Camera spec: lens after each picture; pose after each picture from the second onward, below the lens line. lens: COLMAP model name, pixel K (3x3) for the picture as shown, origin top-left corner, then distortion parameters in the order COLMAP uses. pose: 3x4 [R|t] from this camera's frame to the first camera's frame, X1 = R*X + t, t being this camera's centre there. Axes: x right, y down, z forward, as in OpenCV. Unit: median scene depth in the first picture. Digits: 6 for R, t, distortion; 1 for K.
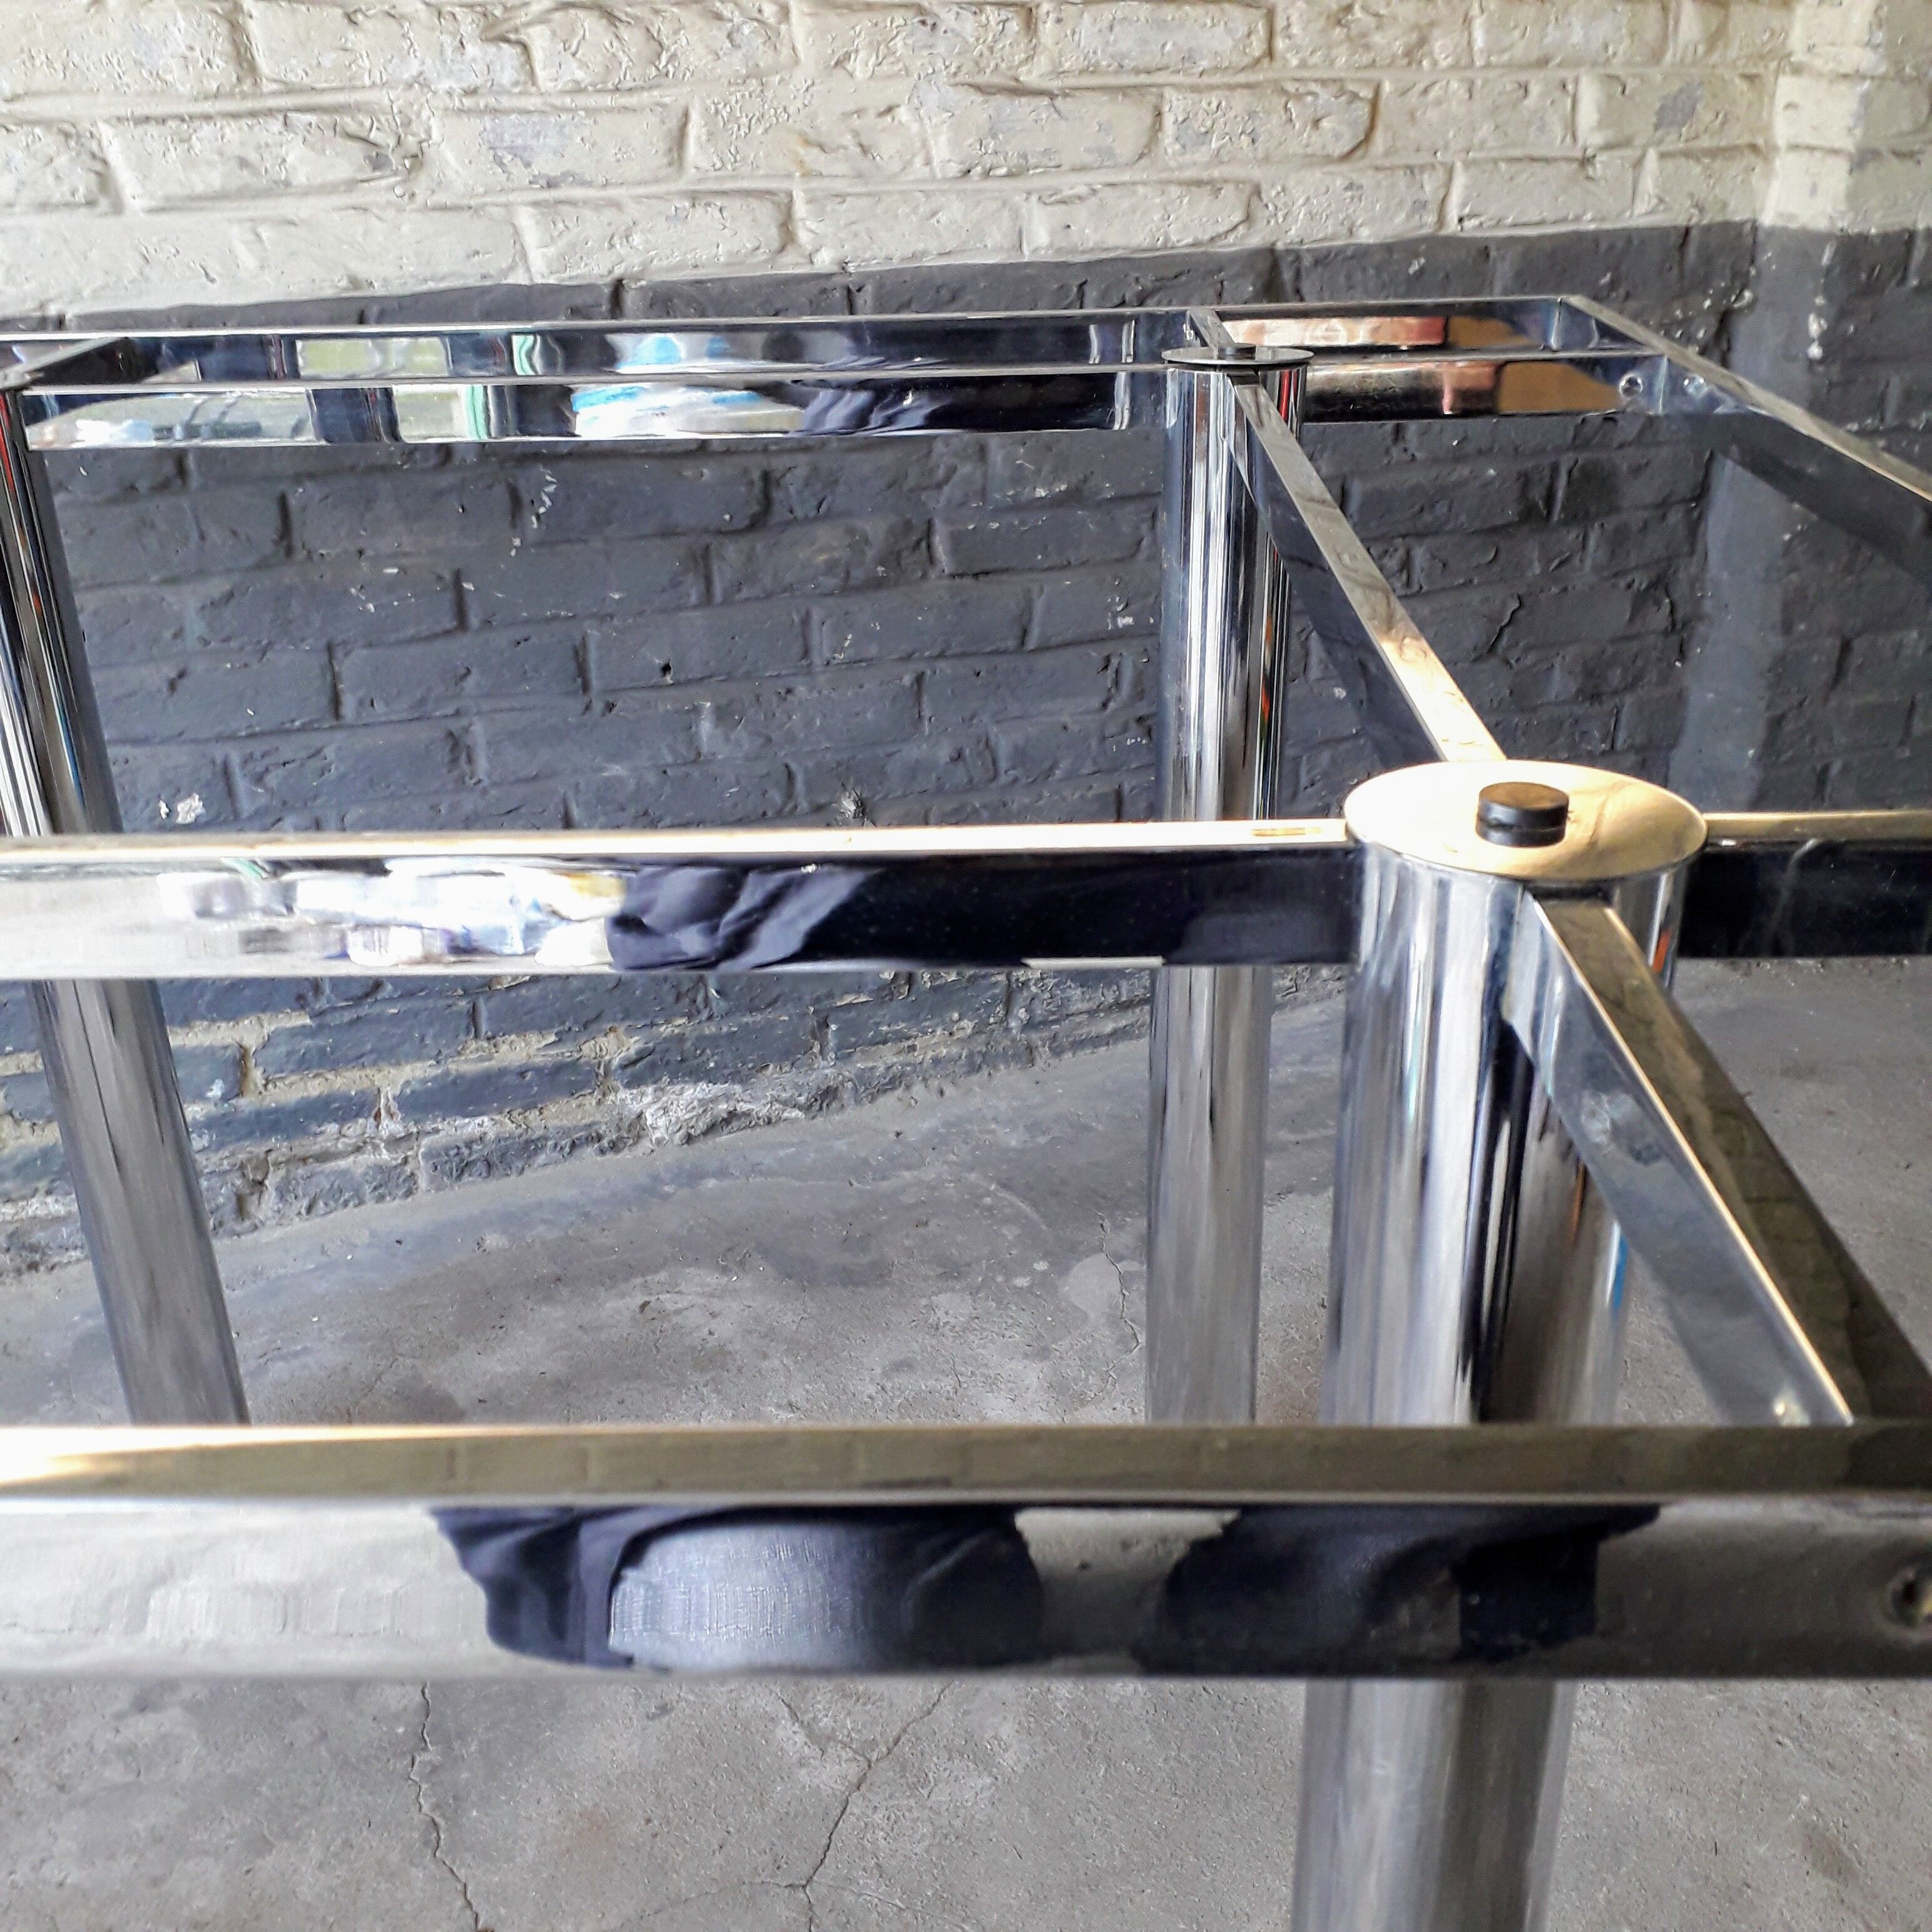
lens RADIAL K [[2059.2, 0, 976.9], [0, 2059.2, 995.8], [0, 0, 1]] dist [0.181777, -0.441821]
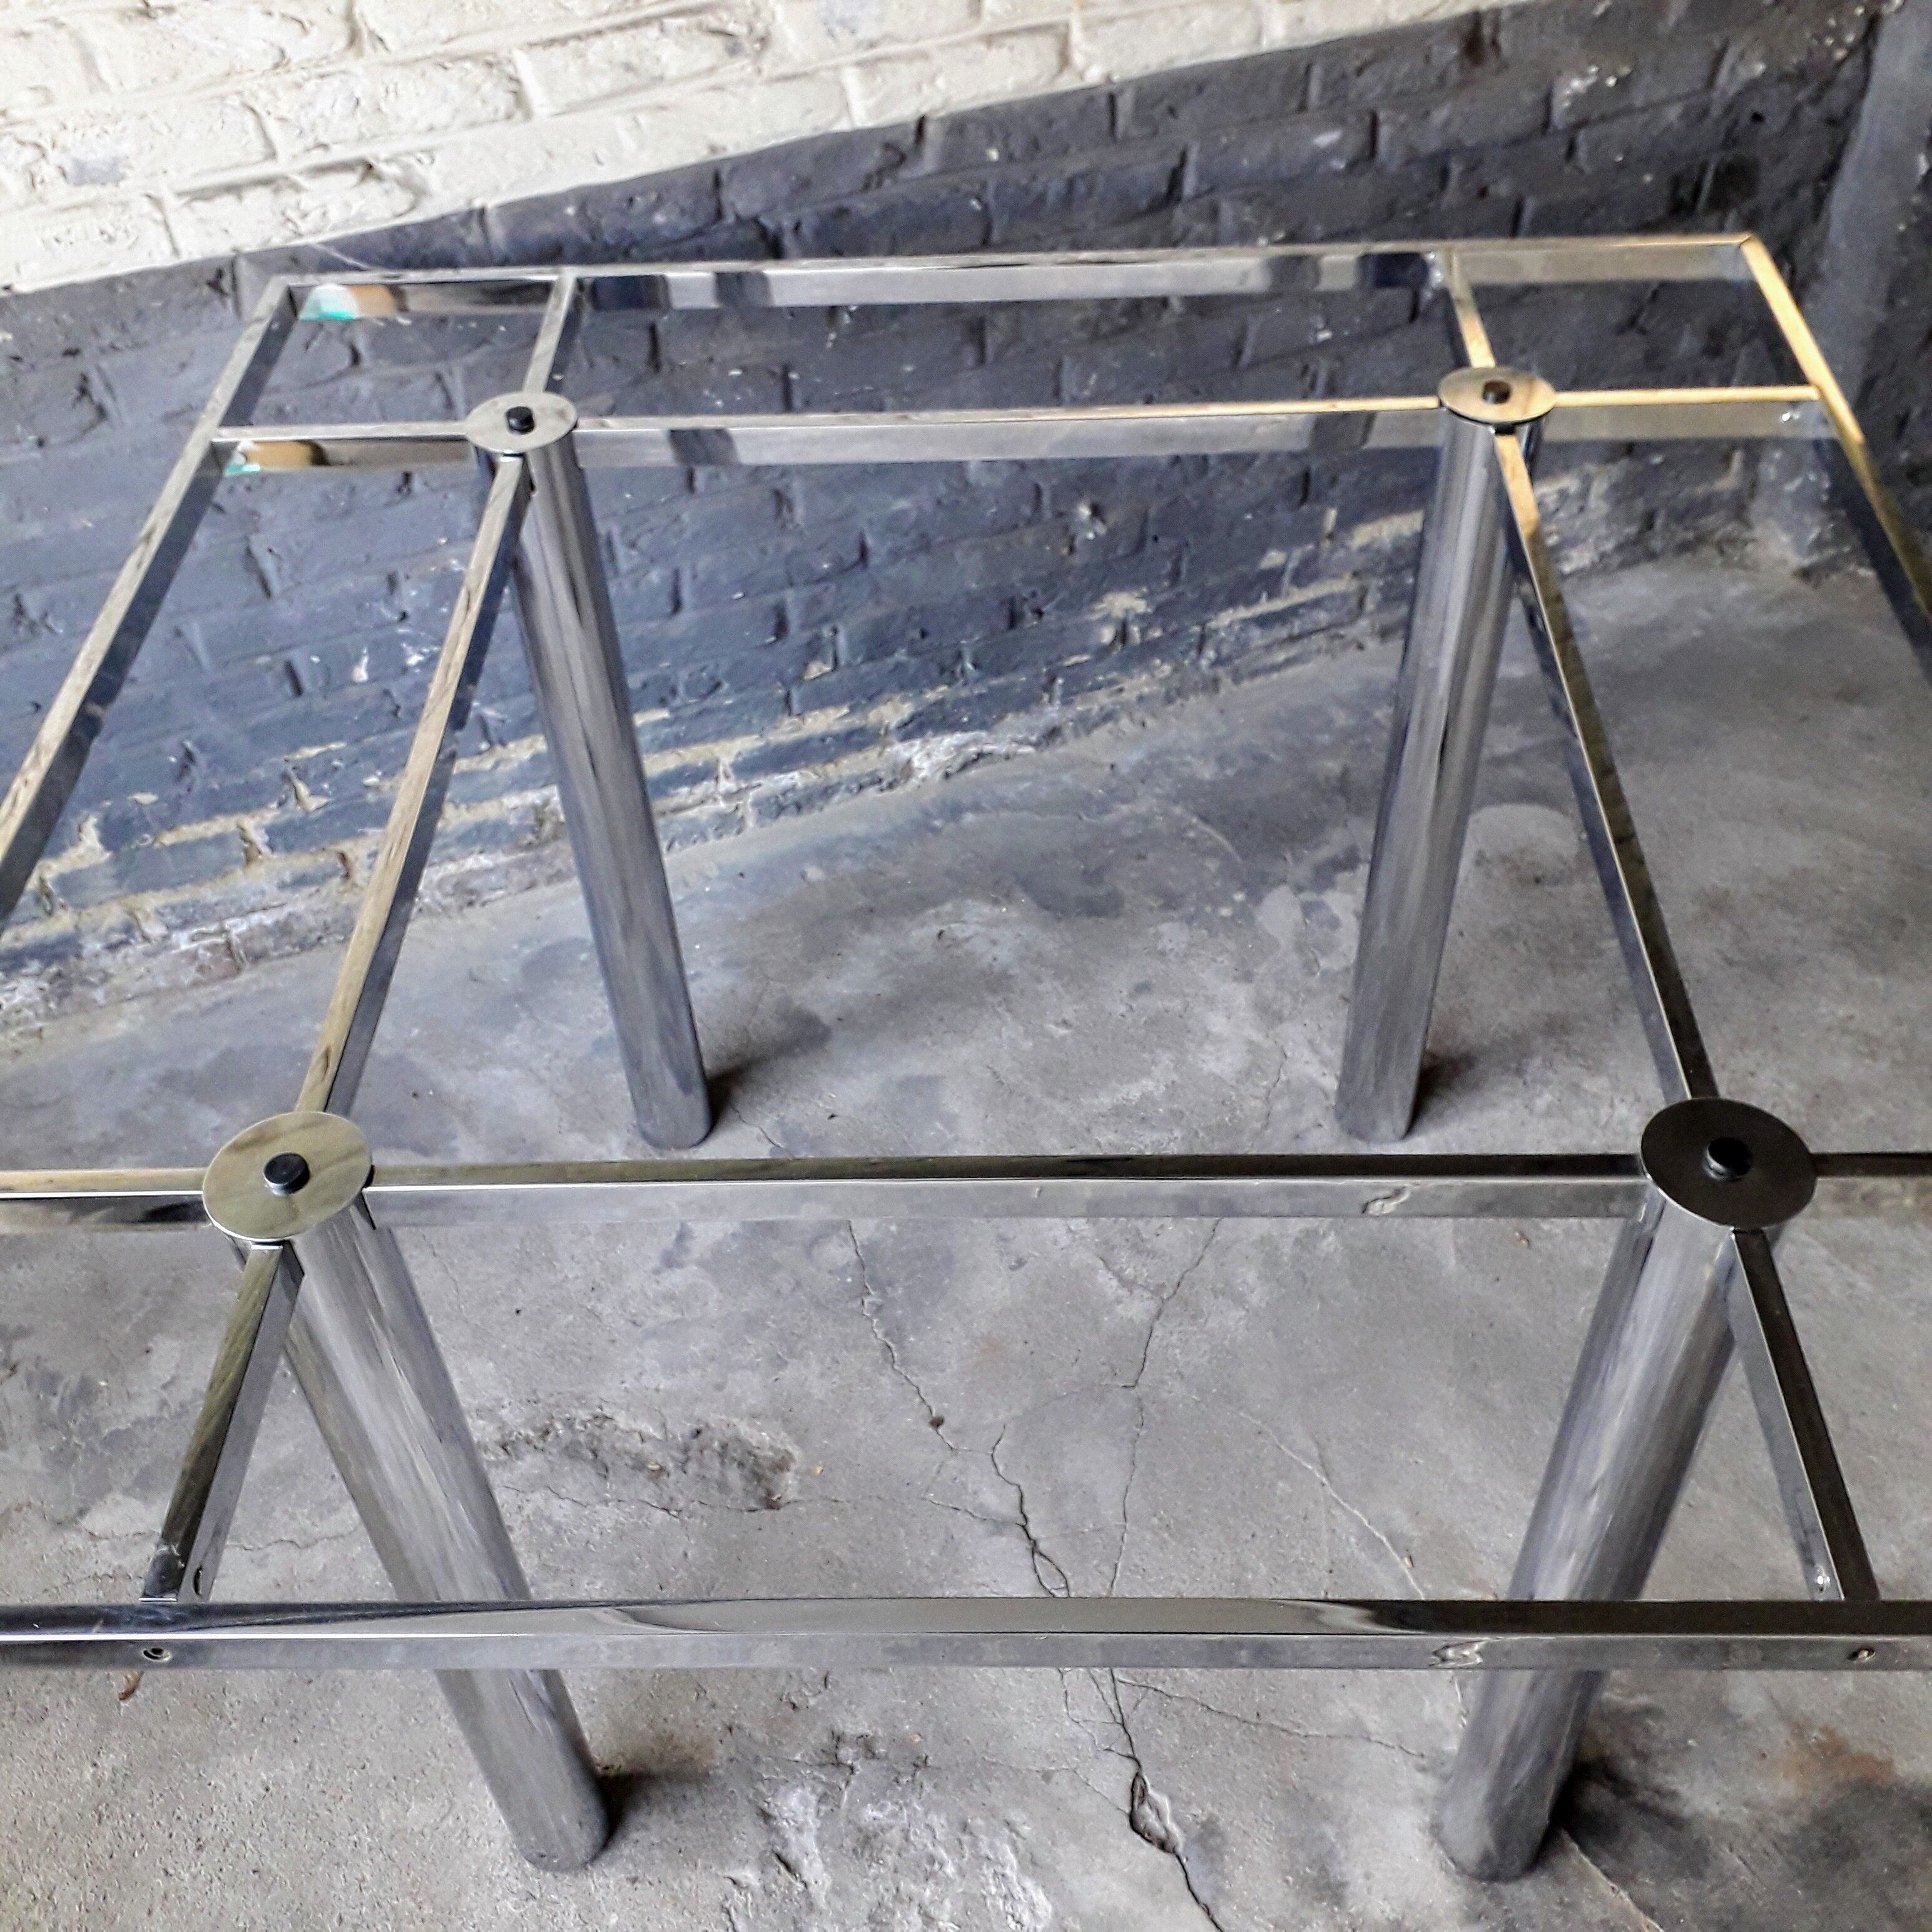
lens RADIAL K [[2064.4, 0, 974.6], [0, 2064.4, 1005.0], [0, 0, 1]] dist [0.174394, -0.429651]
pose [[0.999928, -0.010725, -0.005454, -0.130377], [0.011961, 0.935280, 0.353707, -0.269292], [0.001308, -0.353747, 0.935340, -0.241118]]
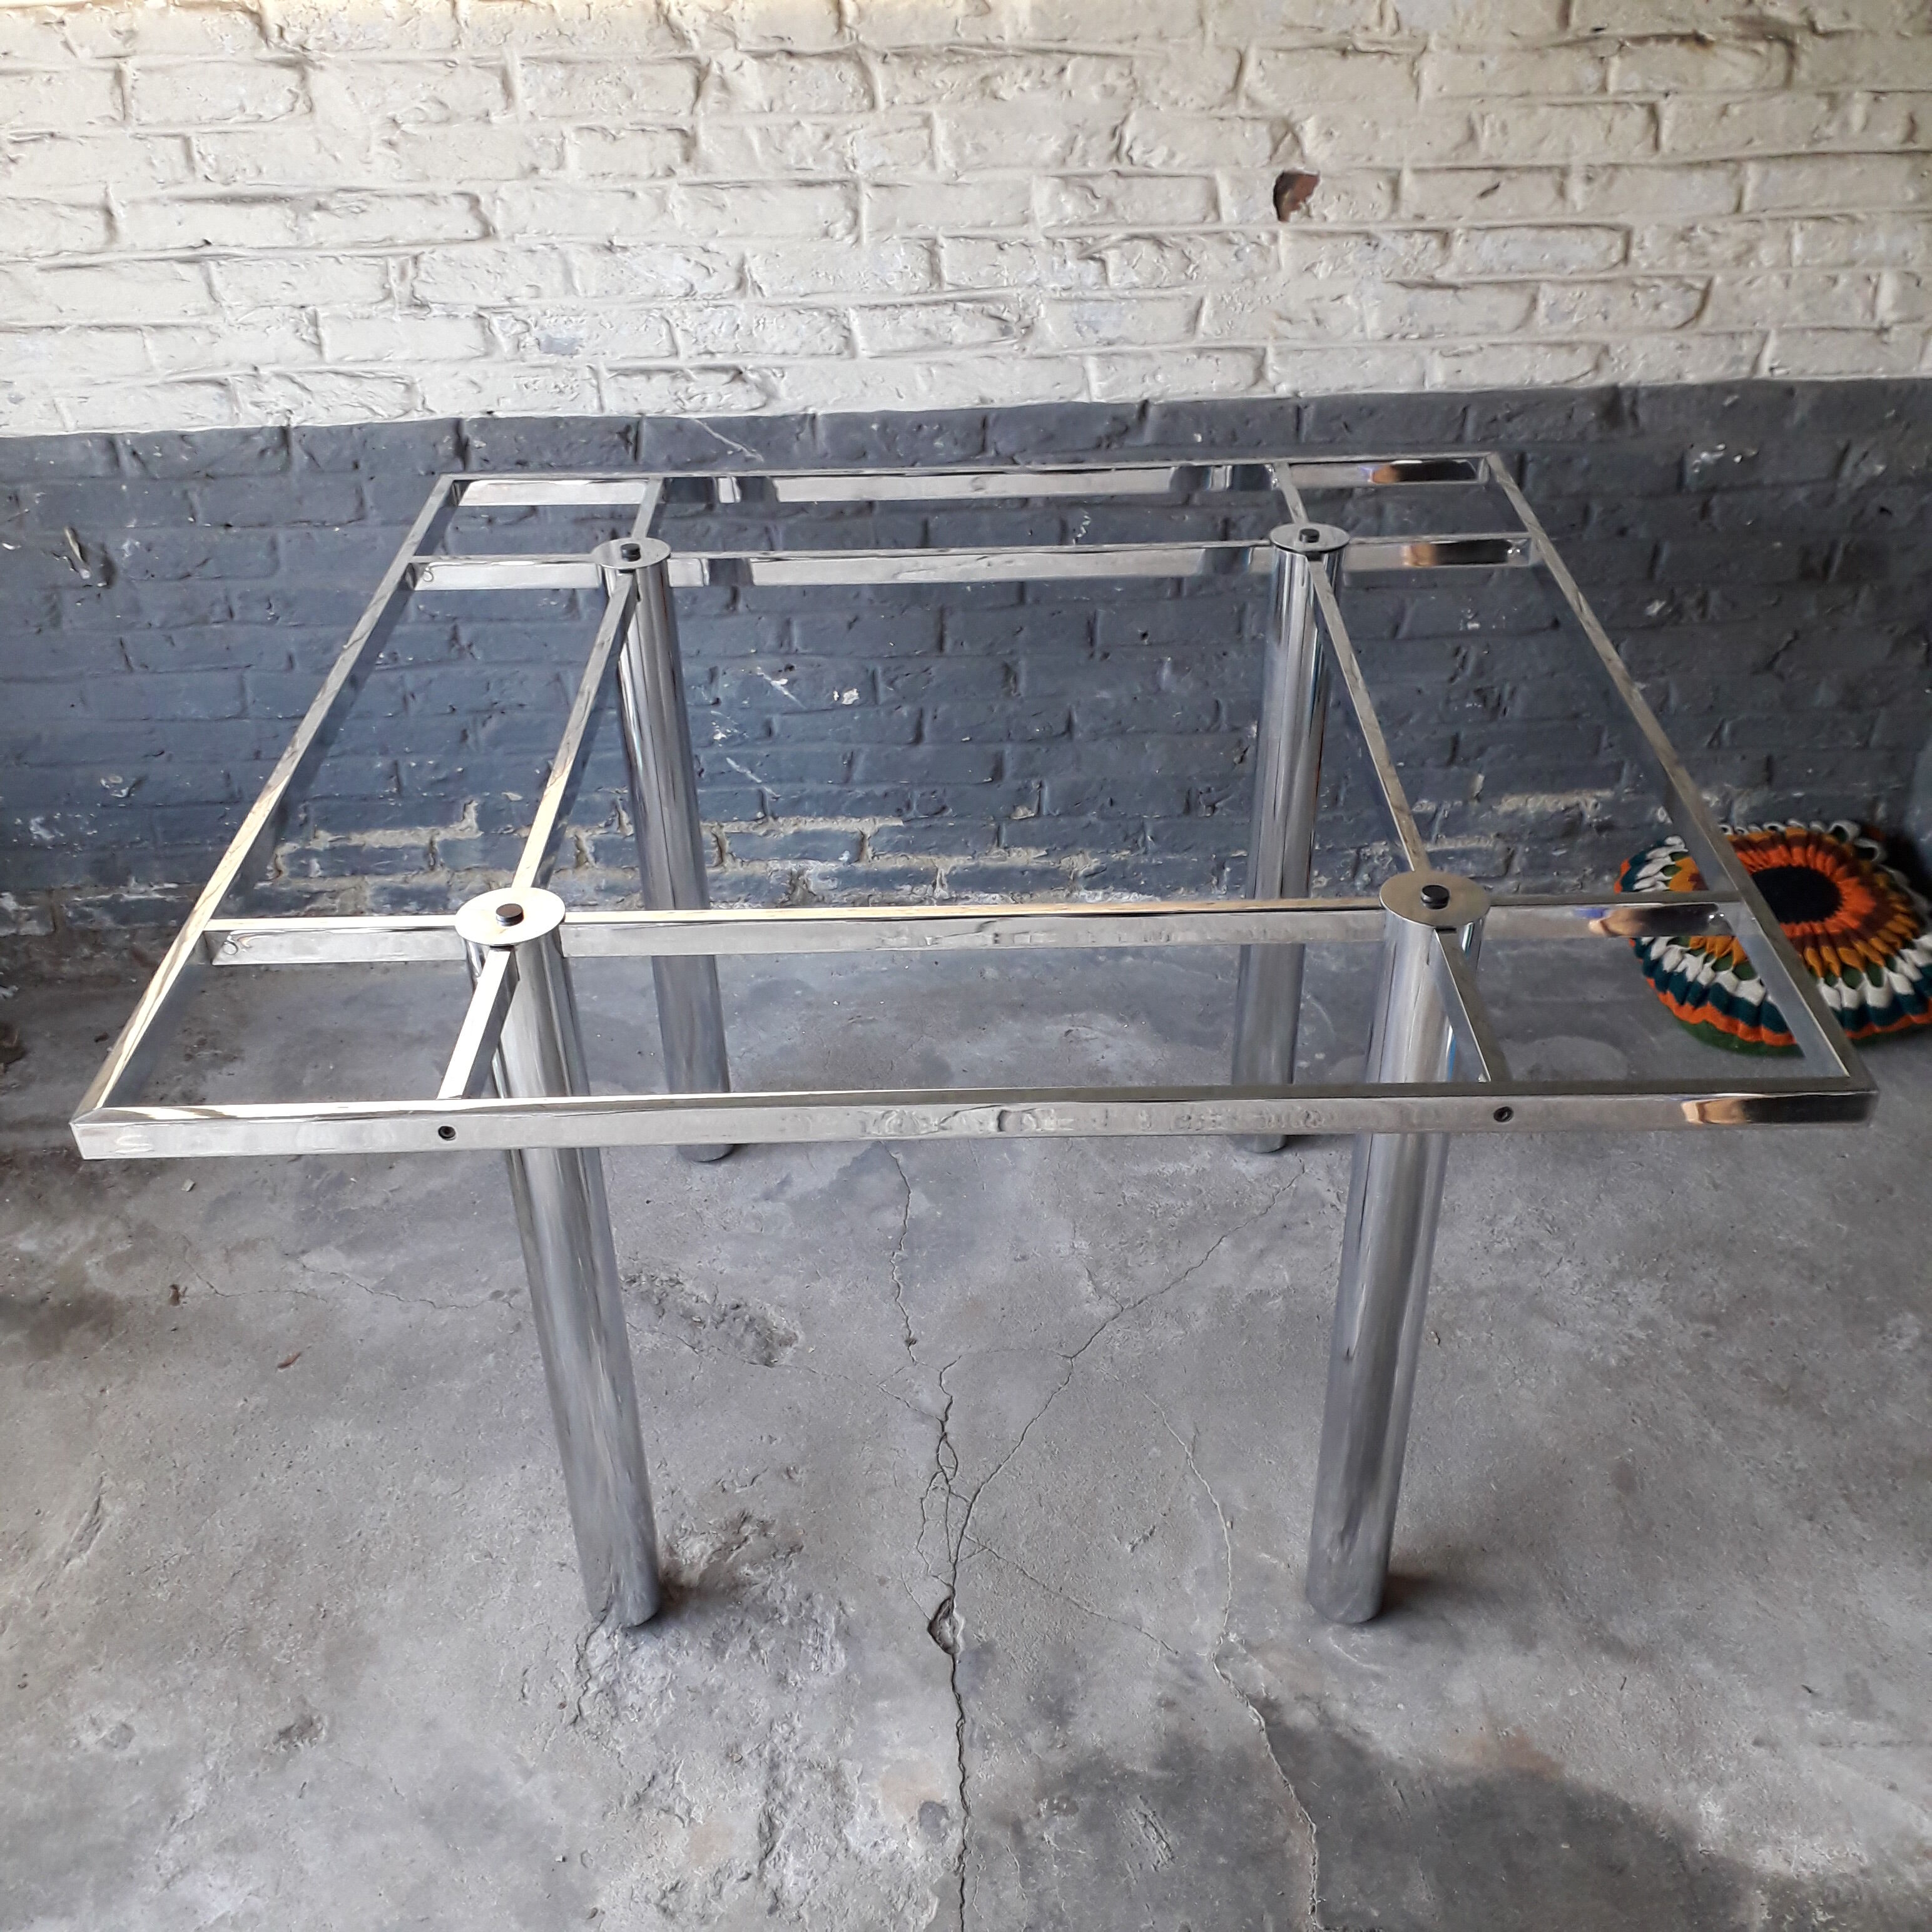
lens RADIAL K [[2051.9, 0, 975.0], [0, 2051.9, 1011.0], [0, 0, 1]] dist [0.214783, -0.560957]
pose [[0.946521, 0.186631, -0.263187, 0.188764], [-0.137311, 0.971173, 0.194853, -0.169353], [0.291966, -0.148294, 0.944862, -0.536589]]
